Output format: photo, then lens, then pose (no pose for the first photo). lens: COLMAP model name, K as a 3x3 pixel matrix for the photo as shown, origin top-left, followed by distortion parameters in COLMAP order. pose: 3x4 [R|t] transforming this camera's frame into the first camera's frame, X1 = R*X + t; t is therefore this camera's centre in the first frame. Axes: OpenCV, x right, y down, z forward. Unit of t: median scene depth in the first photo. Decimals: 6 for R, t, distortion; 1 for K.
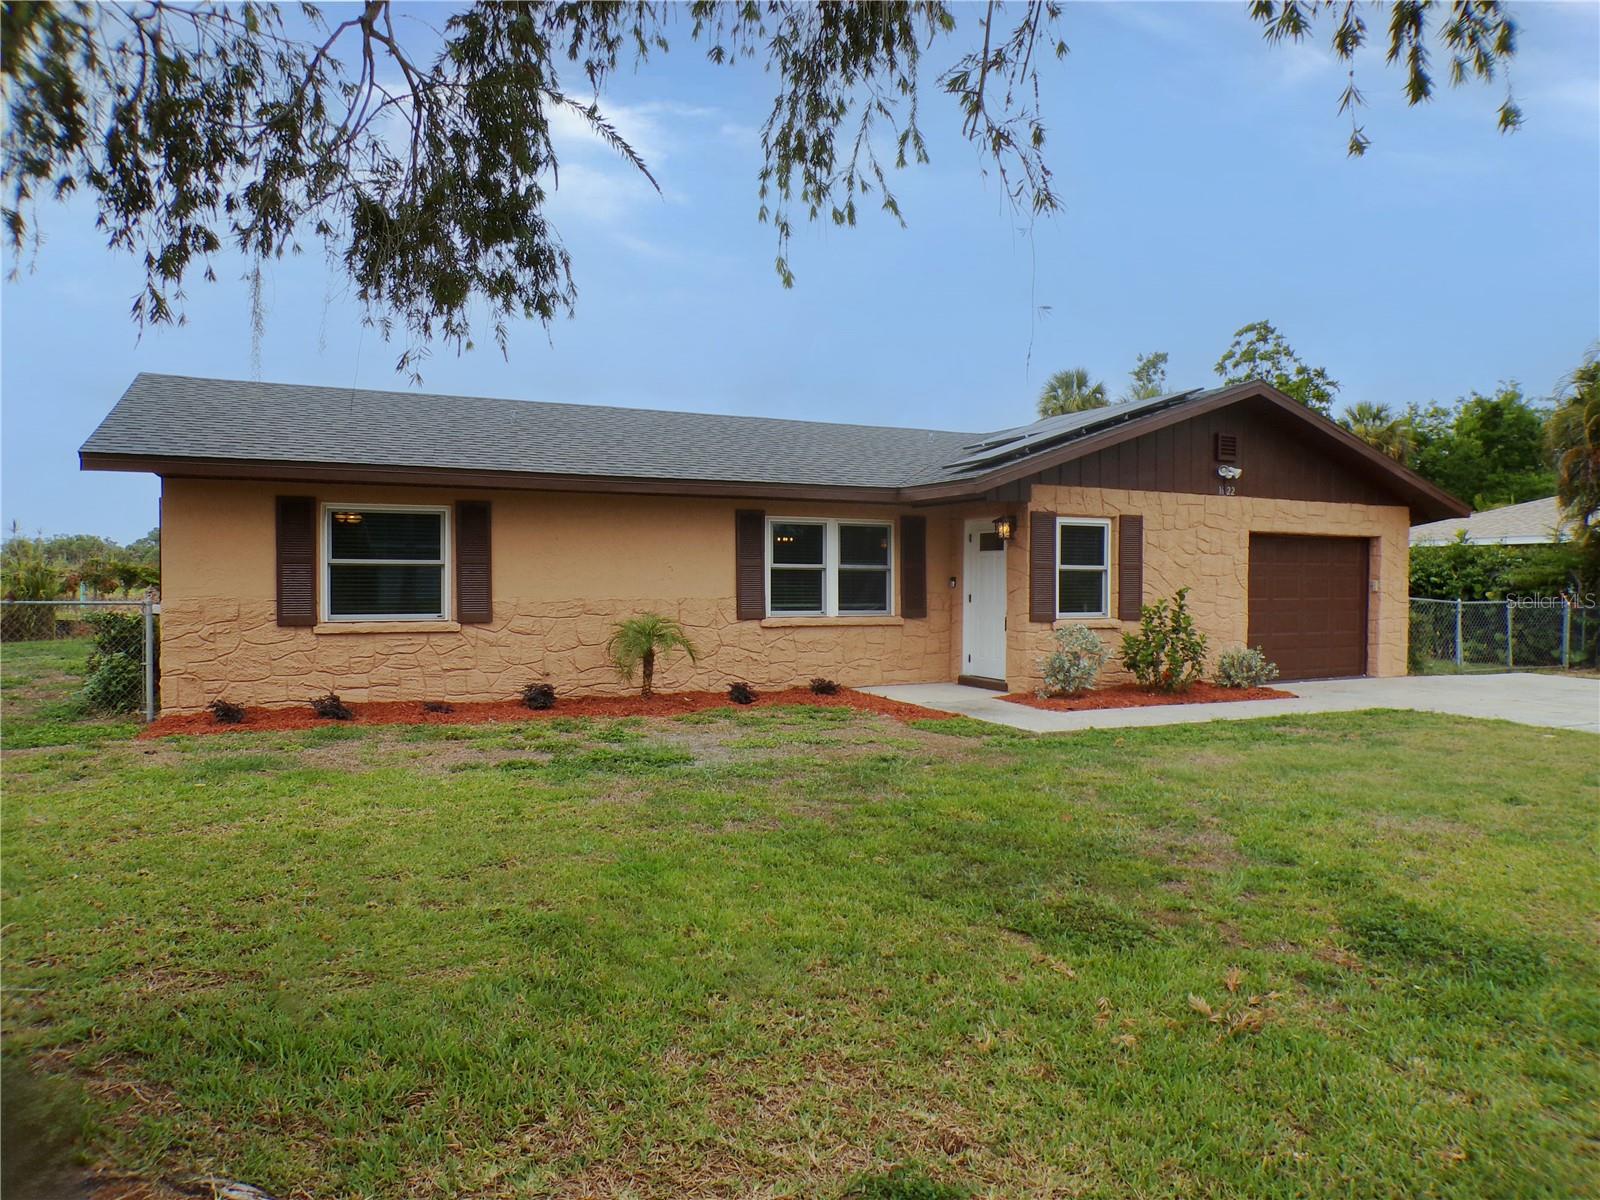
lens RADIAL K [[1078.0, 0, 800.0], [0, 1078.0, 600.0], [0, 0, 1]] dist [-0.050830, 0.023552]
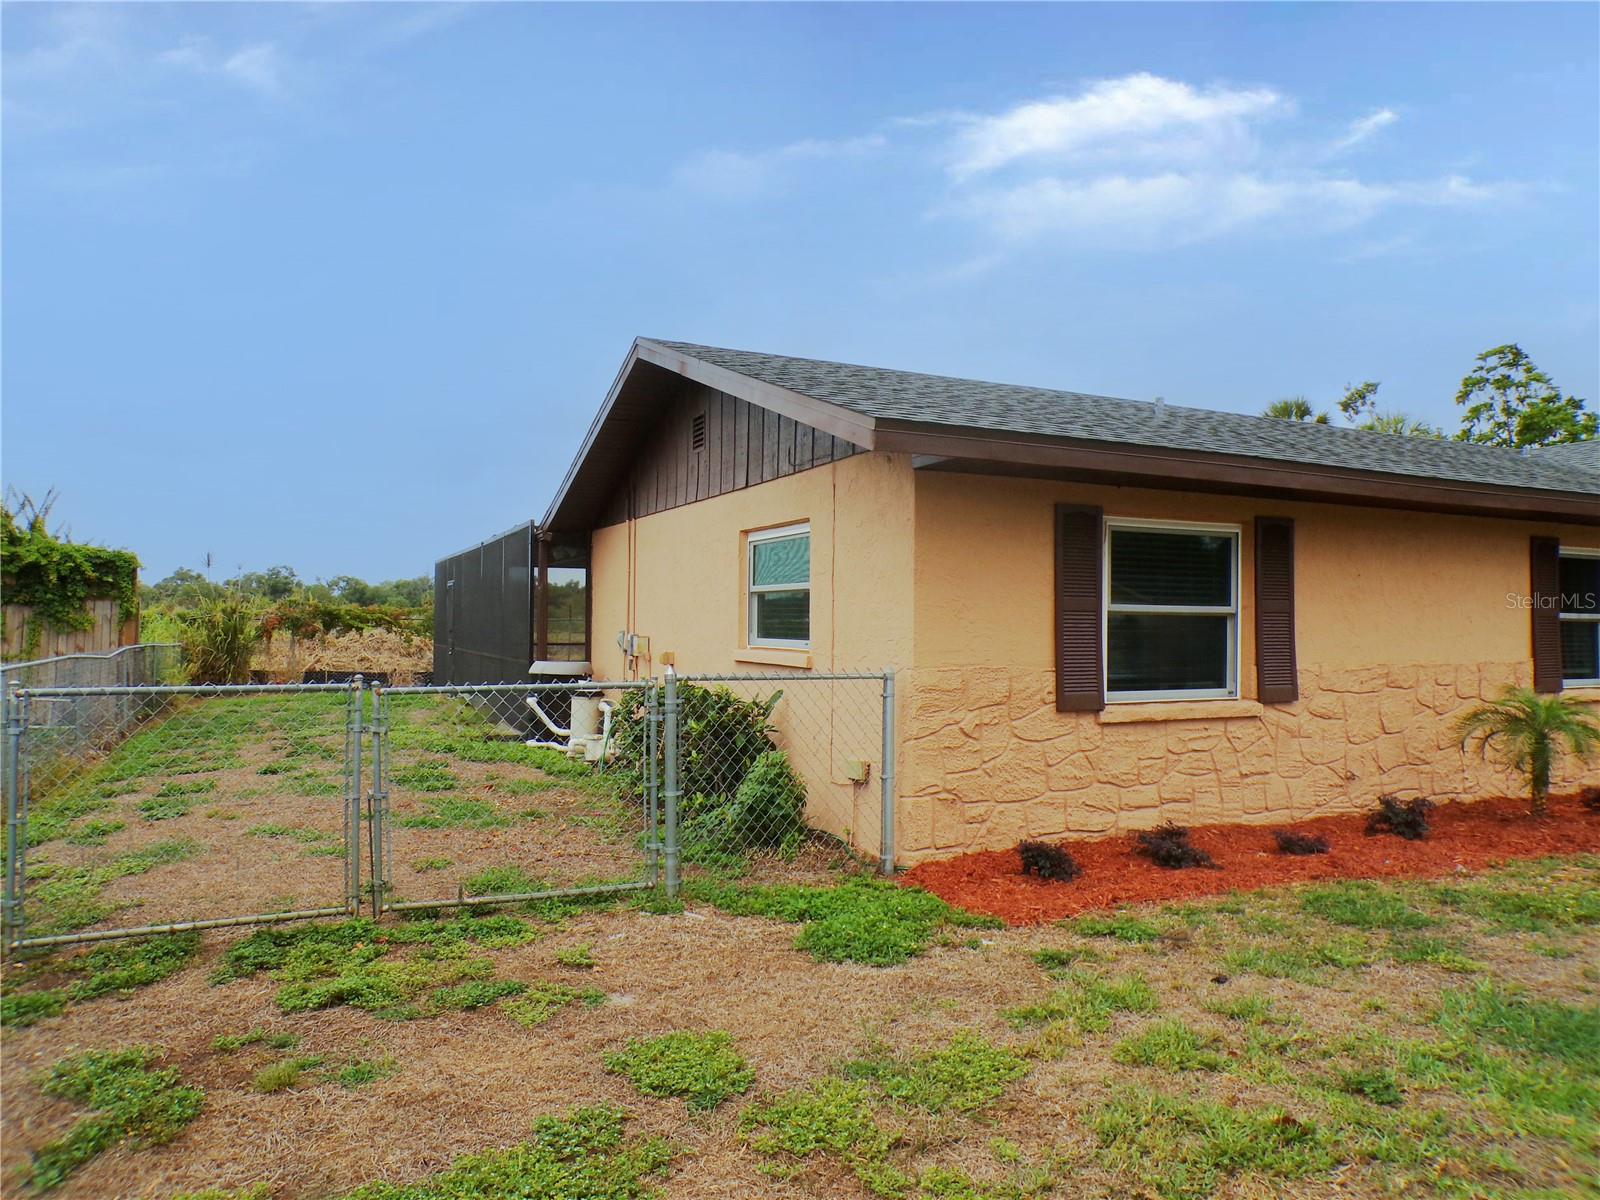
lens RADIAL K [[1078.0, 0, 800.0], [0, 1078.0, 600.0], [0, 0, 1]] dist [-0.050830, 0.023552]
pose [[0.999973, 0.005107, -0.005264, -0.514414], [-0.005312, 0.999194, -0.039793, -0.012030], [0.005057, 0.039820, 0.999194, 0.298203]]
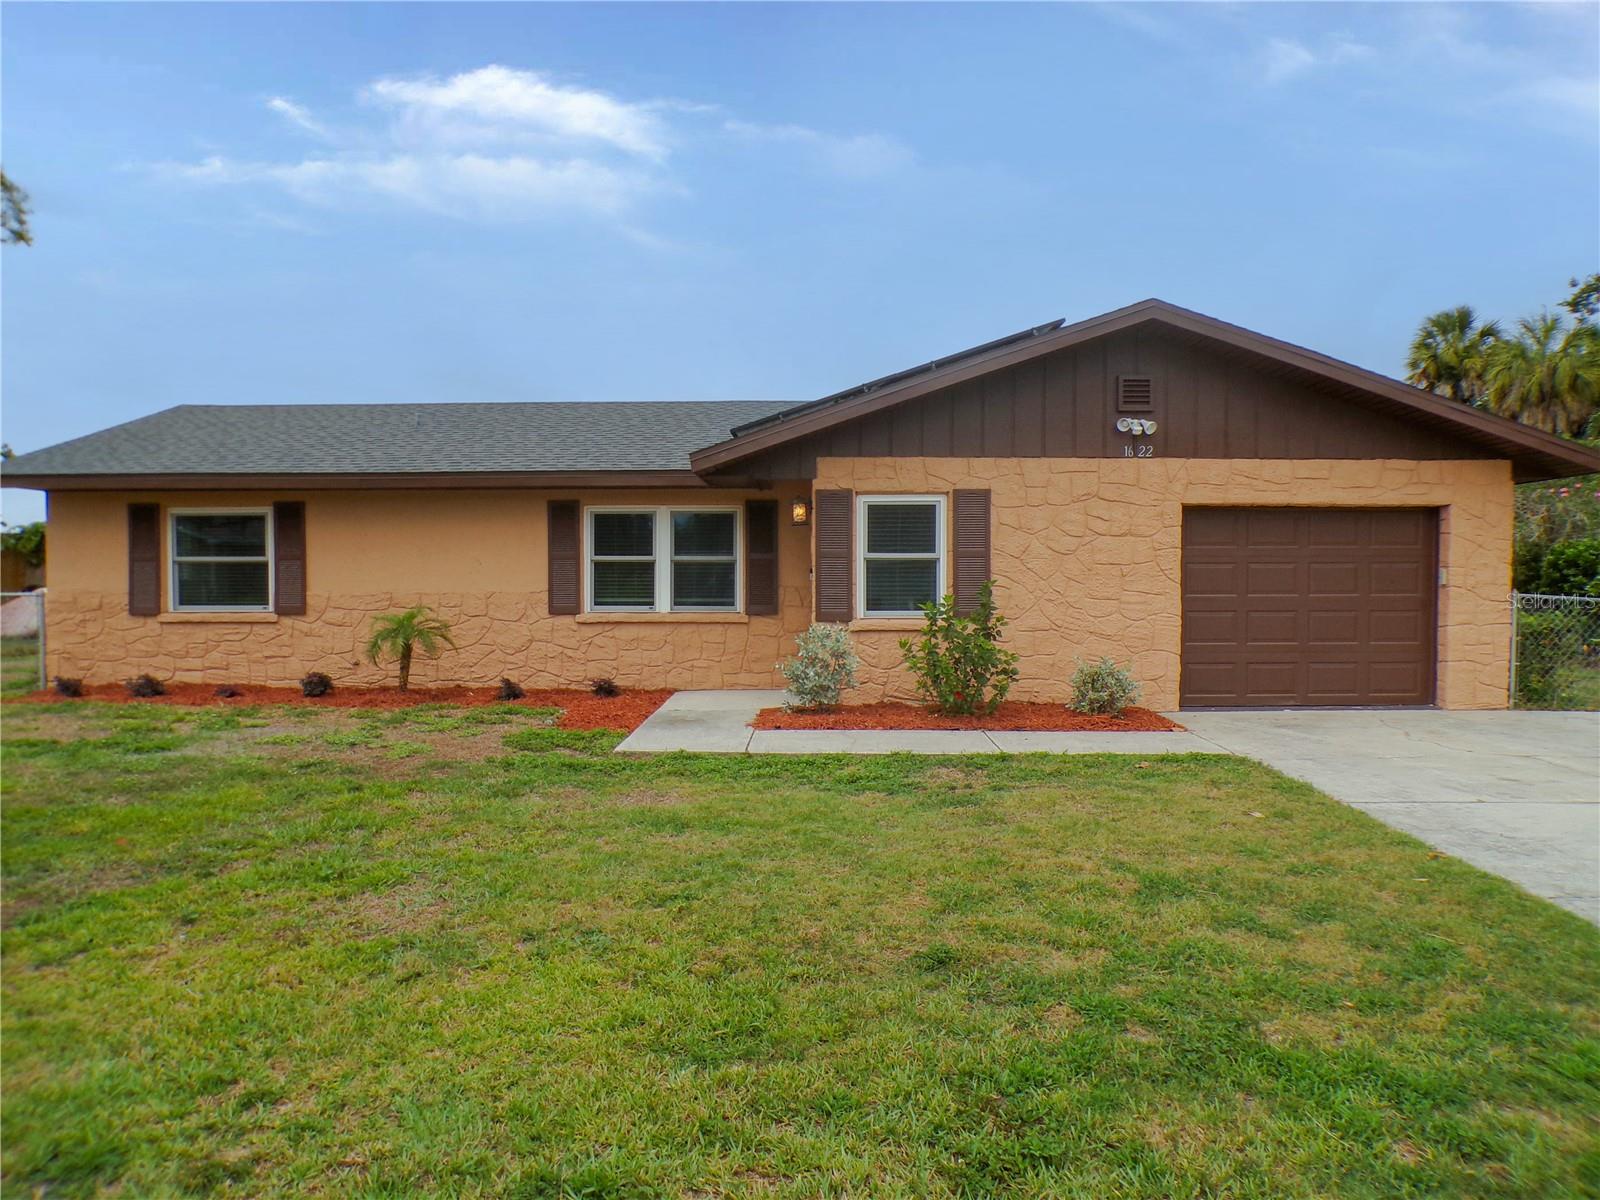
lens RADIAL K [[1085.1, 0, 800.0], [0, 1085.1, 600.0], [0, 0, 1]] dist [-0.045114, 0.022185]
pose [[0.894937, 0.005617, -0.446158, 0.557086], [-0.003602, 0.999979, 0.005364, -0.000719], [0.446178, -0.003193, 0.894938, 0.224831]]
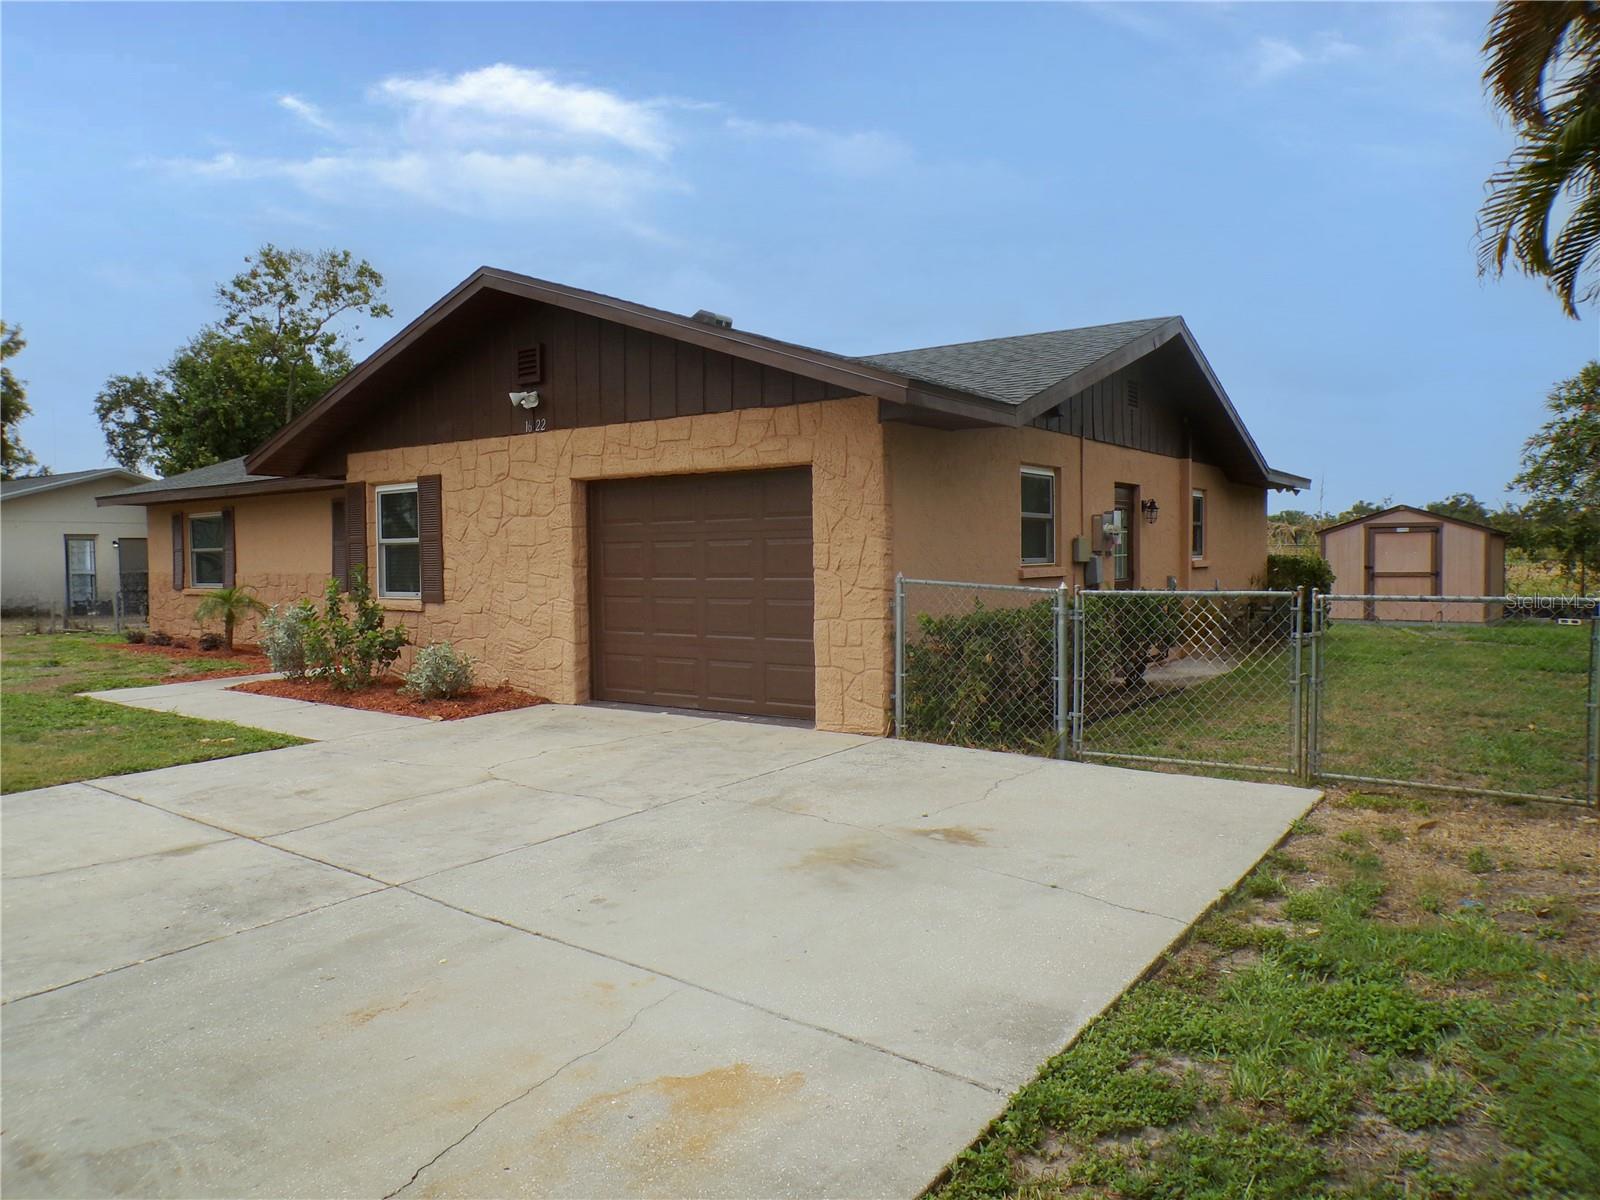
lens RADIAL K [[1085.1, 0, 800.0], [0, 1085.1, 600.0], [0, 0, 1]] dist [-0.045114, 0.022185]
pose [[0.473532, 0.026746, -0.880371, 1.182721], [-0.003219, 0.999585, 0.028636, -0.008306], [0.880771, -0.010726, 0.473421, 0.862335]]
